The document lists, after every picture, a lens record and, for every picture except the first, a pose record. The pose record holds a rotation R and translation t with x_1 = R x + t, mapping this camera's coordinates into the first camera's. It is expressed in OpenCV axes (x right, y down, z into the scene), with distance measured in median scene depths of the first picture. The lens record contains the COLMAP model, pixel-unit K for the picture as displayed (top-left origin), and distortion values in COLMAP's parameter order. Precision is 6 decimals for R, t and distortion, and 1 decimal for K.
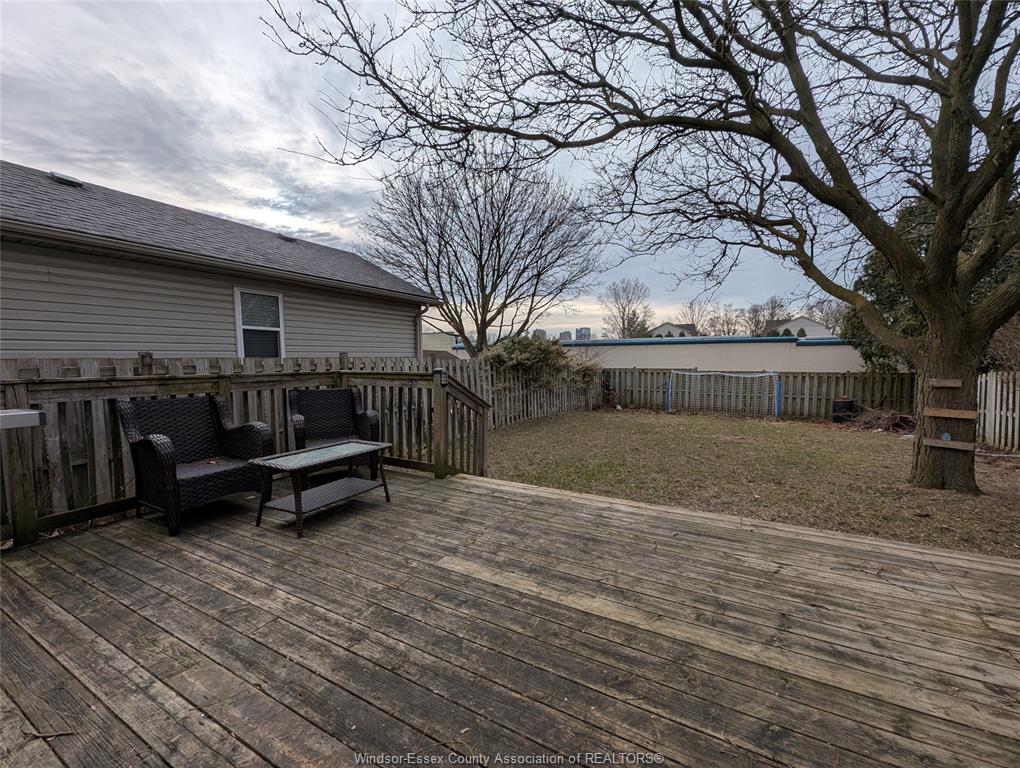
lens RADIAL K [[417.4, 0, 503.0], [0, 417.4, 388.4], [0, 0, 1]] dist [-0.000674, -0.002780]
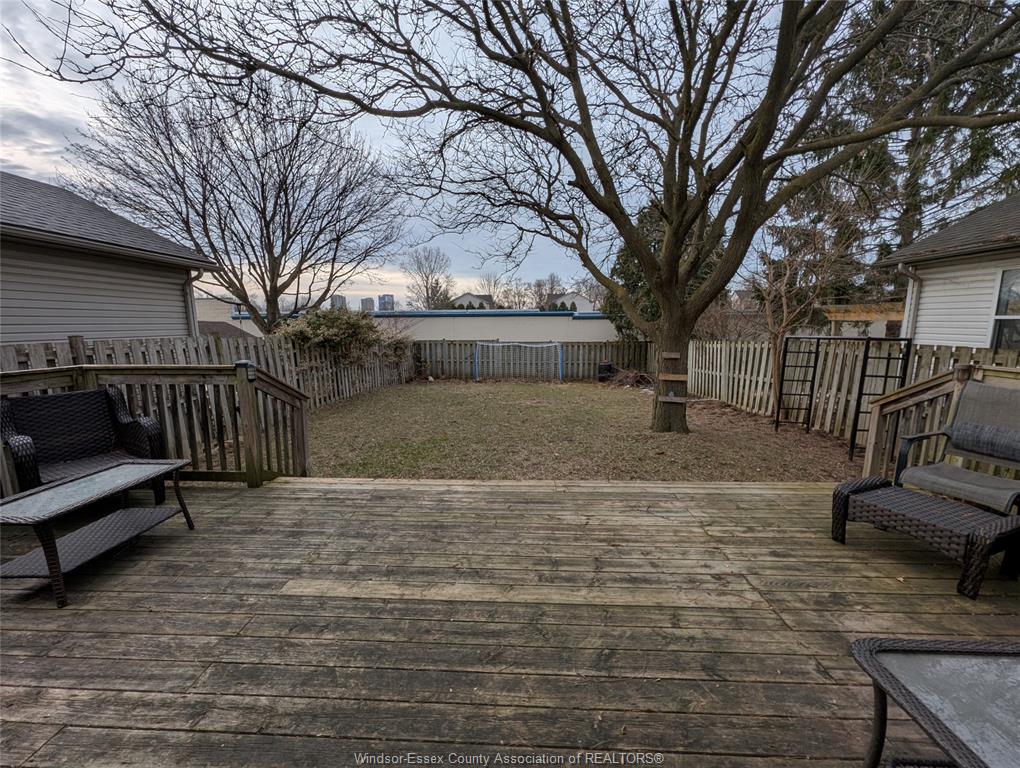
lens RADIAL K [[417.4, 0, 503.0], [0, 417.4, 388.4], [0, 0, 1]] dist [-0.000674, -0.002780]
pose [[0.895685, -0.068640, 0.439361, -0.048655], [0.033369, 0.995604, 0.087514, -0.042941], [-0.443436, -0.063724, 0.894038, 0.003348]]
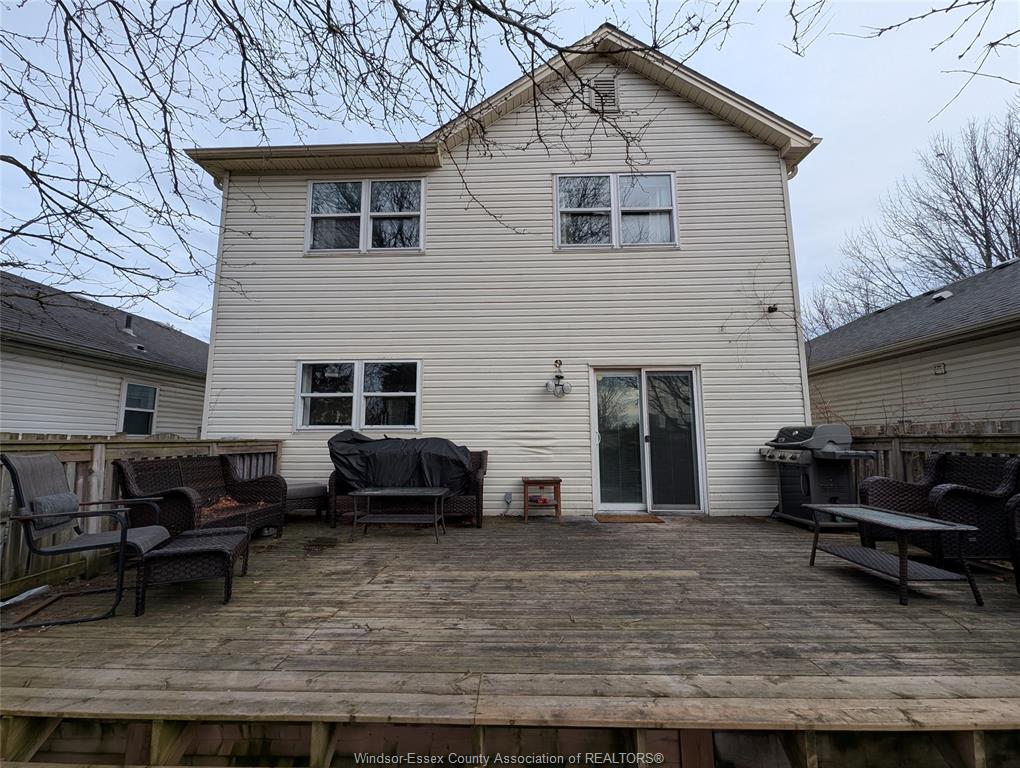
lens RADIAL K [[368.9, 0, 506.9], [0, 368.9, 399.8], [0, 0, 1]] dist [-0.000081, -0.000060]
pose [[-0.887845, -0.039614, -0.458435, 0.497898], [-0.021690, 0.998783, -0.044300, -0.037304], [0.459632, -0.029387, -0.887623, 0.940090]]
